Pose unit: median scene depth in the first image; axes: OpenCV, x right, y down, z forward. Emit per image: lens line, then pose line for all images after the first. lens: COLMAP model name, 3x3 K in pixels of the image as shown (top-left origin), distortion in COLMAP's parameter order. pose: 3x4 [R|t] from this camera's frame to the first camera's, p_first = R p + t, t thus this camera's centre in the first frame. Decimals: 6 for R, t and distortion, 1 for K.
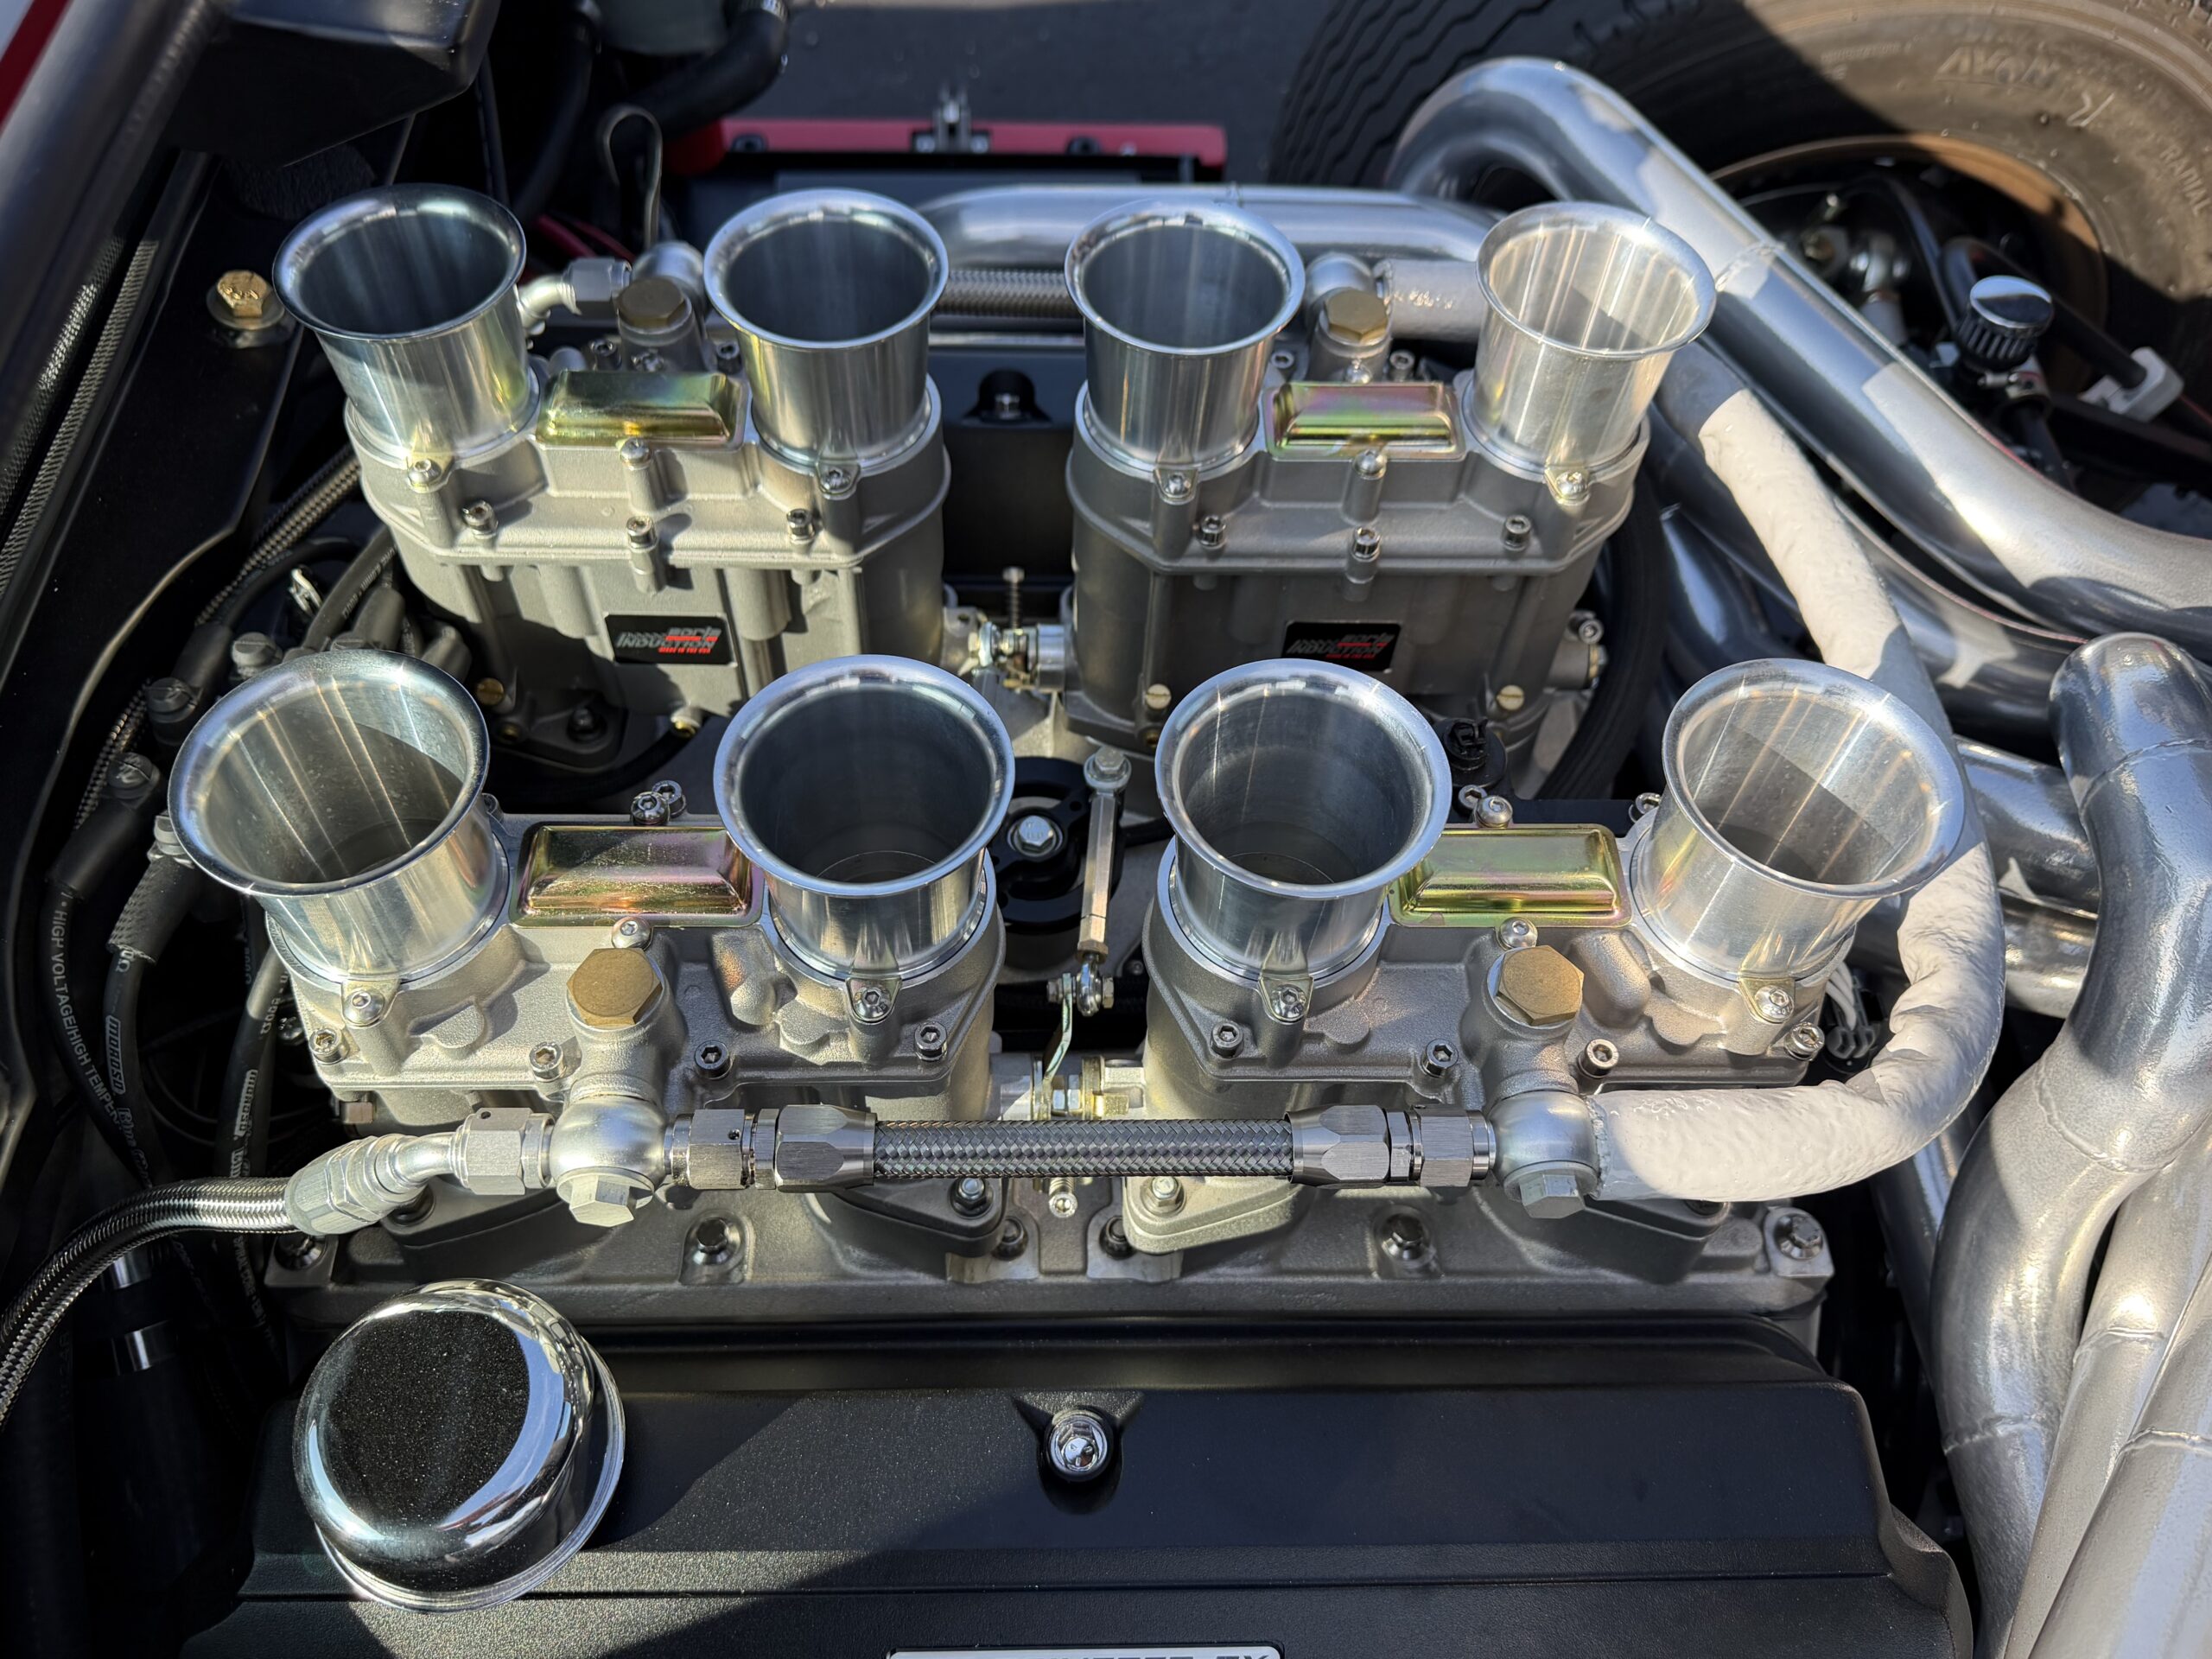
lens RADIAL K [[1768.2, 0, 1100.4], [0, 1768.2, 824.7], [0, 0, 1]] dist [0.053192, -0.069233]
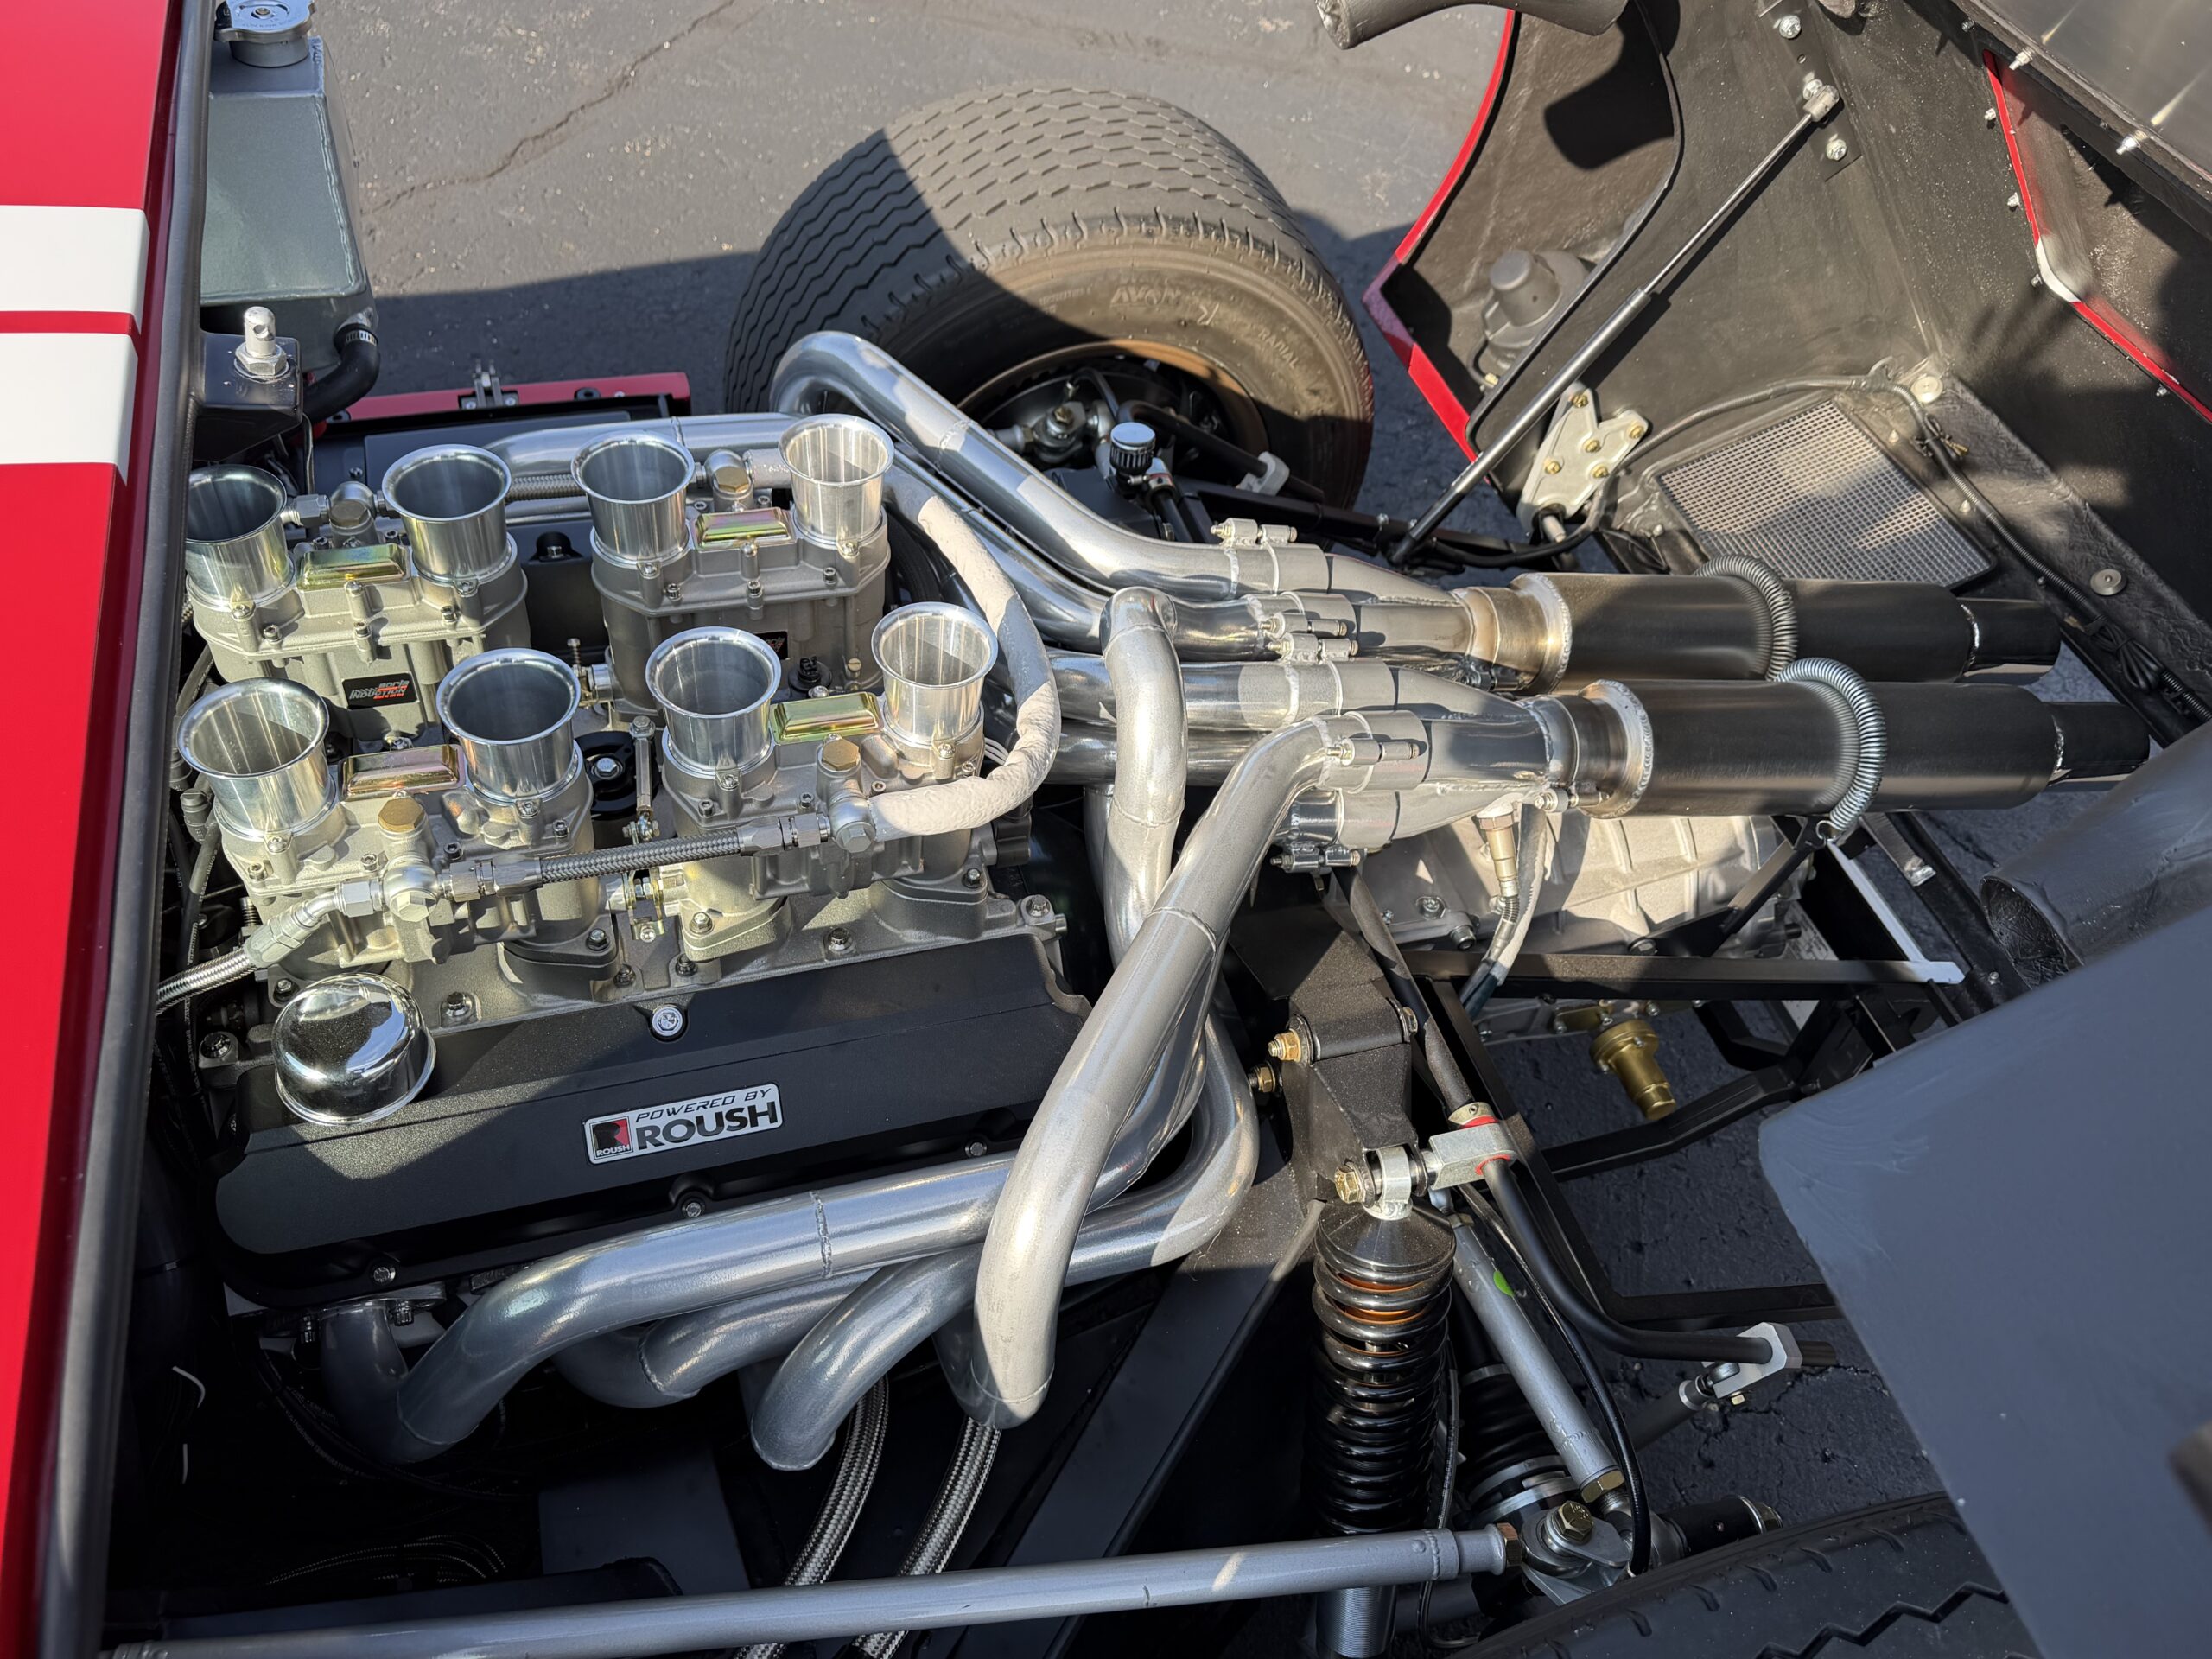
lens RADIAL K [[1747.8, 0, 1101.5], [0, 1747.8, 817.9], [0, 0, 1]] dist [0.211366, -0.464231]
pose [[0.963506, -0.158613, 0.215637, 0.057878], [0.180231, 0.979990, -0.084472, 0.328858], [-0.197924, 0.120253, 0.972813, -0.967372]]
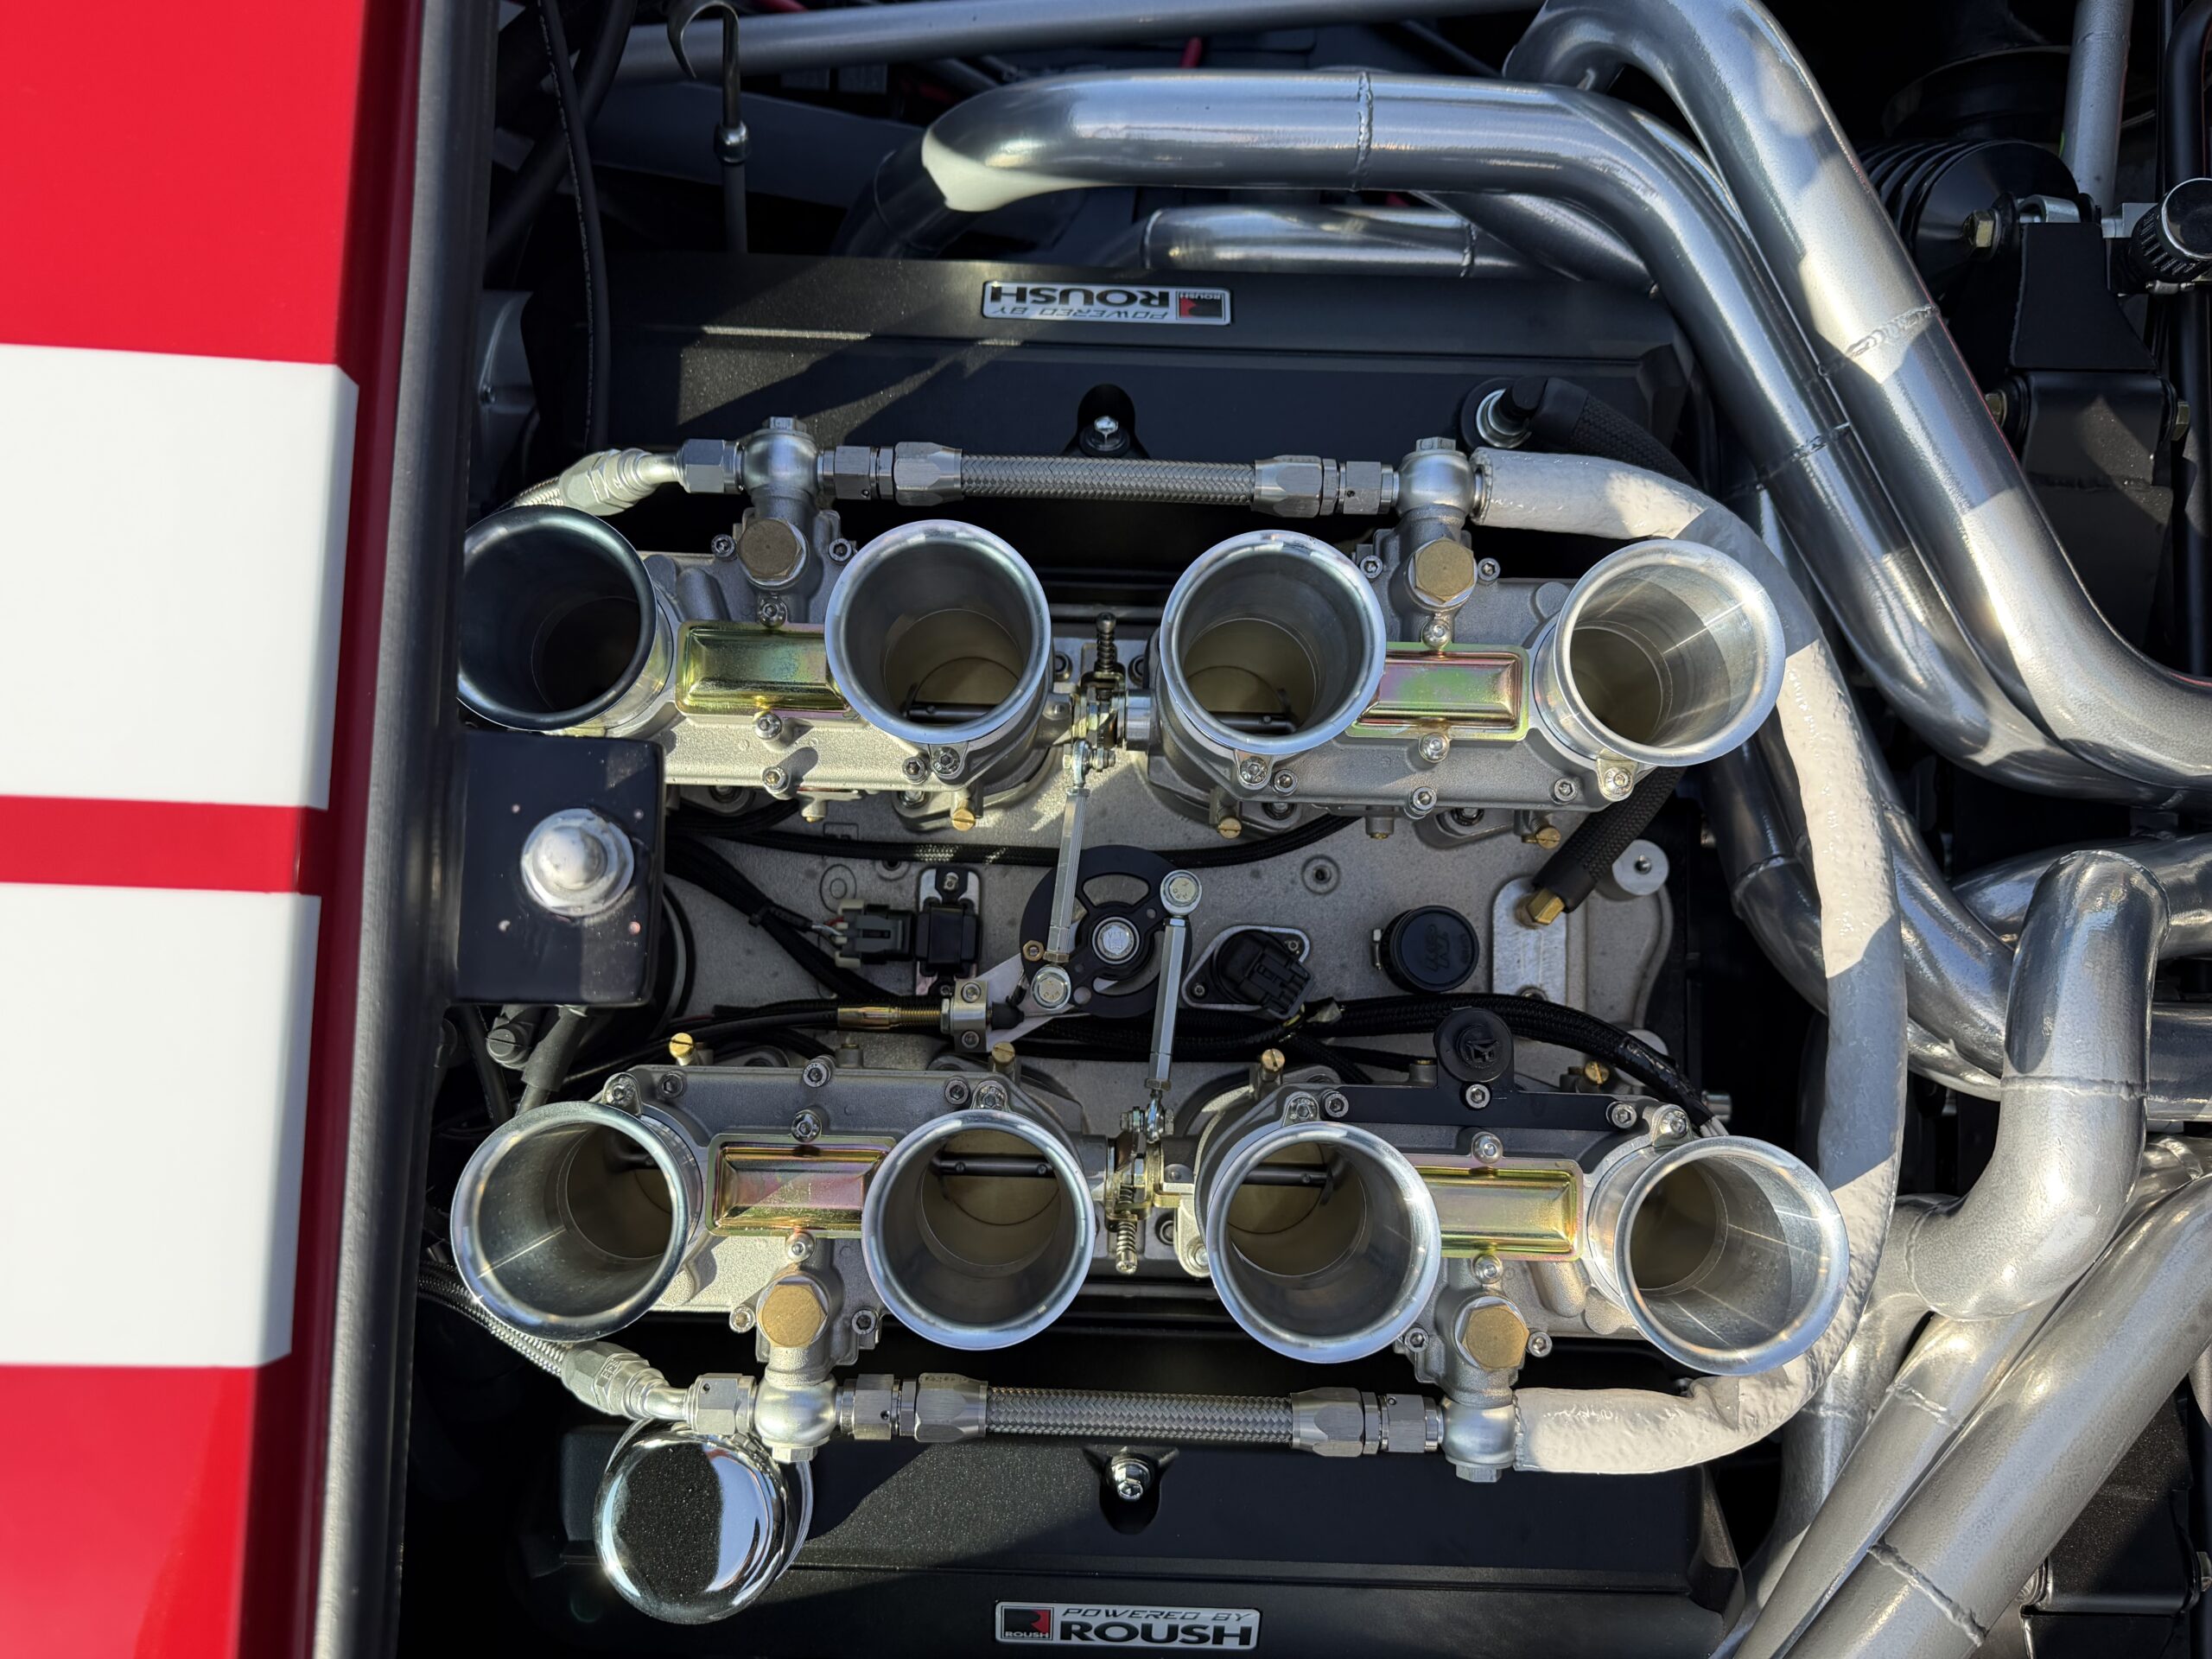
lens RADIAL K [[1768.2, 0, 1100.4], [0, 1768.2, 824.7], [0, 0, 1]] dist [0.053192, -0.069233]
pose [[0.997990, 0.052359, -0.035697, -0.010414], [-0.027954, 0.869294, 0.493504, -0.686380], [0.056871, -0.491515, 0.869010, 0.025399]]
